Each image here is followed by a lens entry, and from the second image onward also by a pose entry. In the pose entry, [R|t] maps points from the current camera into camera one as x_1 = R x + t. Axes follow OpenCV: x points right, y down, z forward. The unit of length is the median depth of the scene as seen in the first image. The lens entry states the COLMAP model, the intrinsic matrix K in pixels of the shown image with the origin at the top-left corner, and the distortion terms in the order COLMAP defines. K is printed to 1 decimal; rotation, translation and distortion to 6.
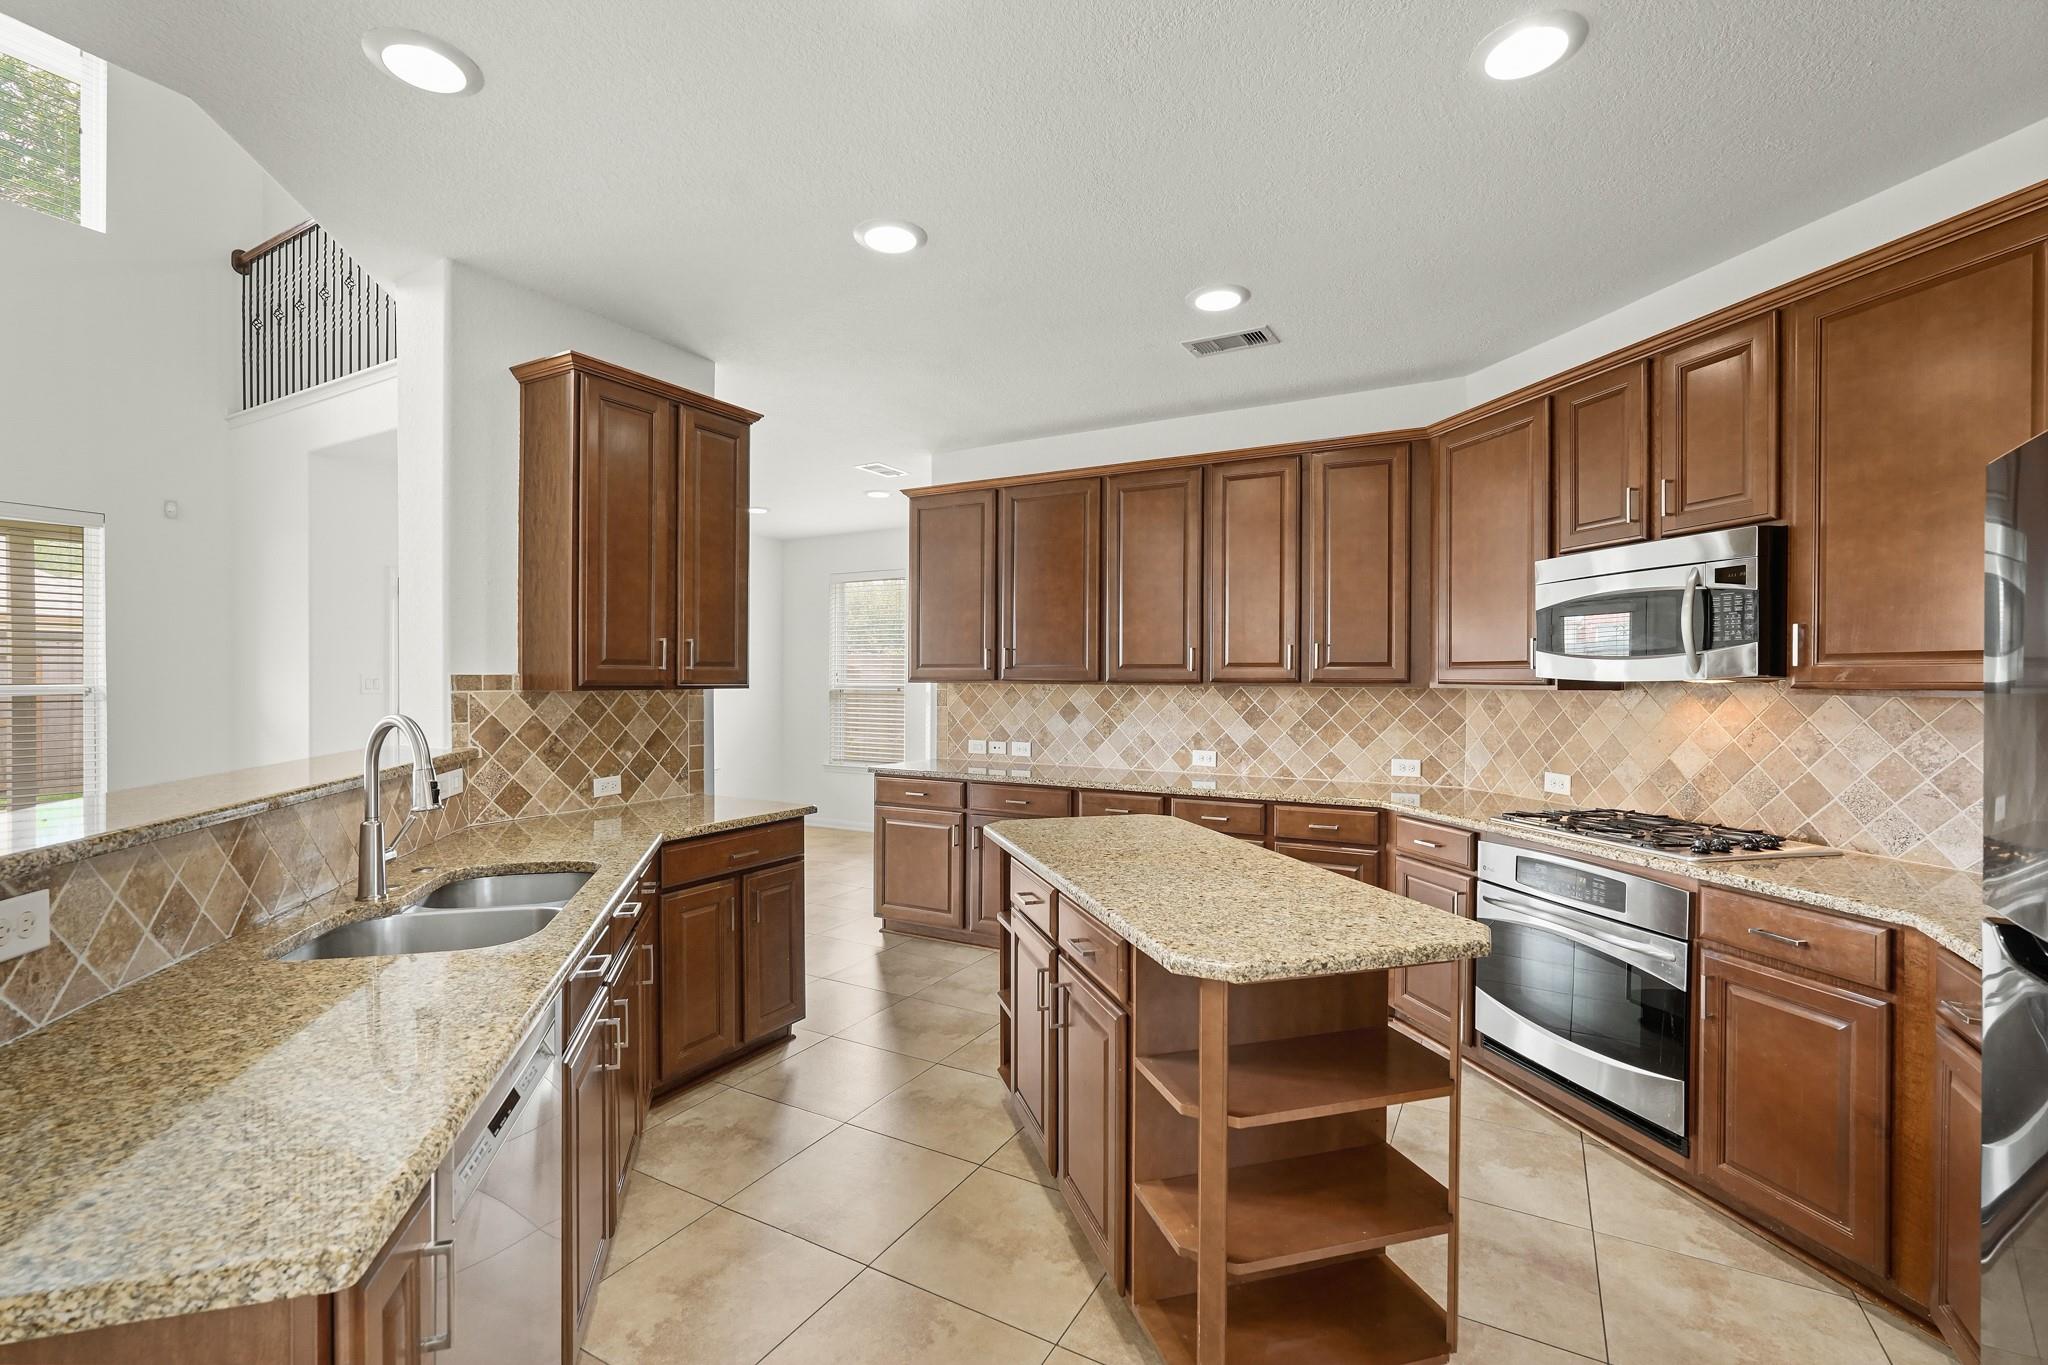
lens RADIAL K [[903.3, 0, 1020.6], [0, 903.3, 683.3], [0, 0, 1]] dist [-0.016341, 0.008138]
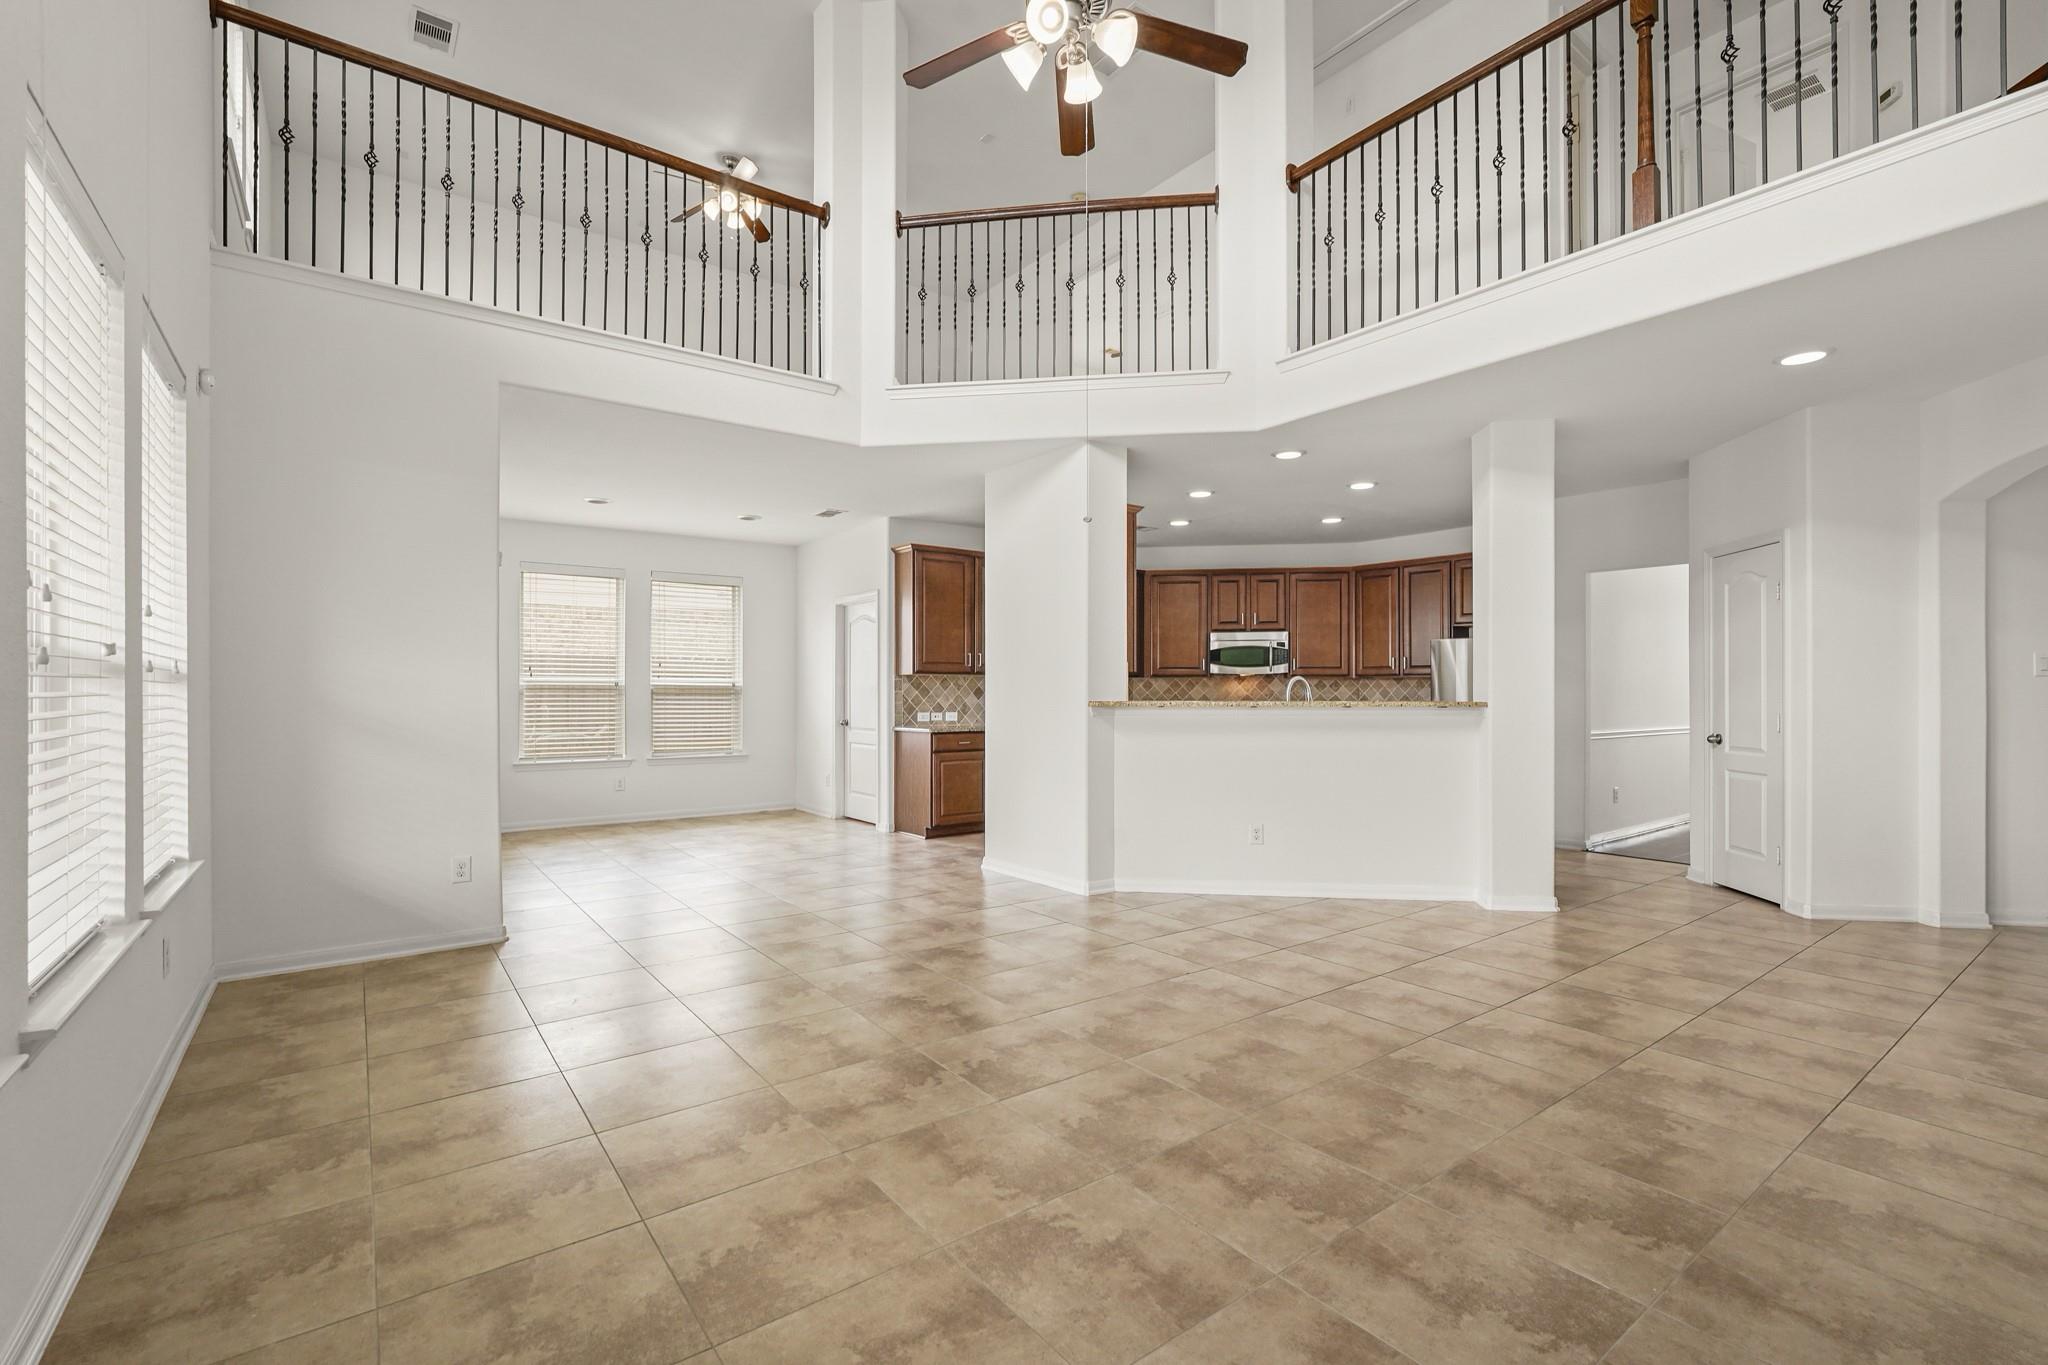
lens RADIAL K [[903.3, 0, 1021.7], [0, 903.3, 688.2], [0, 0, 1]] dist [-0.016341, 0.008138]
pose [[0.392723, 0.000680, 0.919656, -2.281999], [0.006825, 0.999970, -0.003654, 0.047732], [-0.919631, 0.007712, 0.392707, 0.415122]]
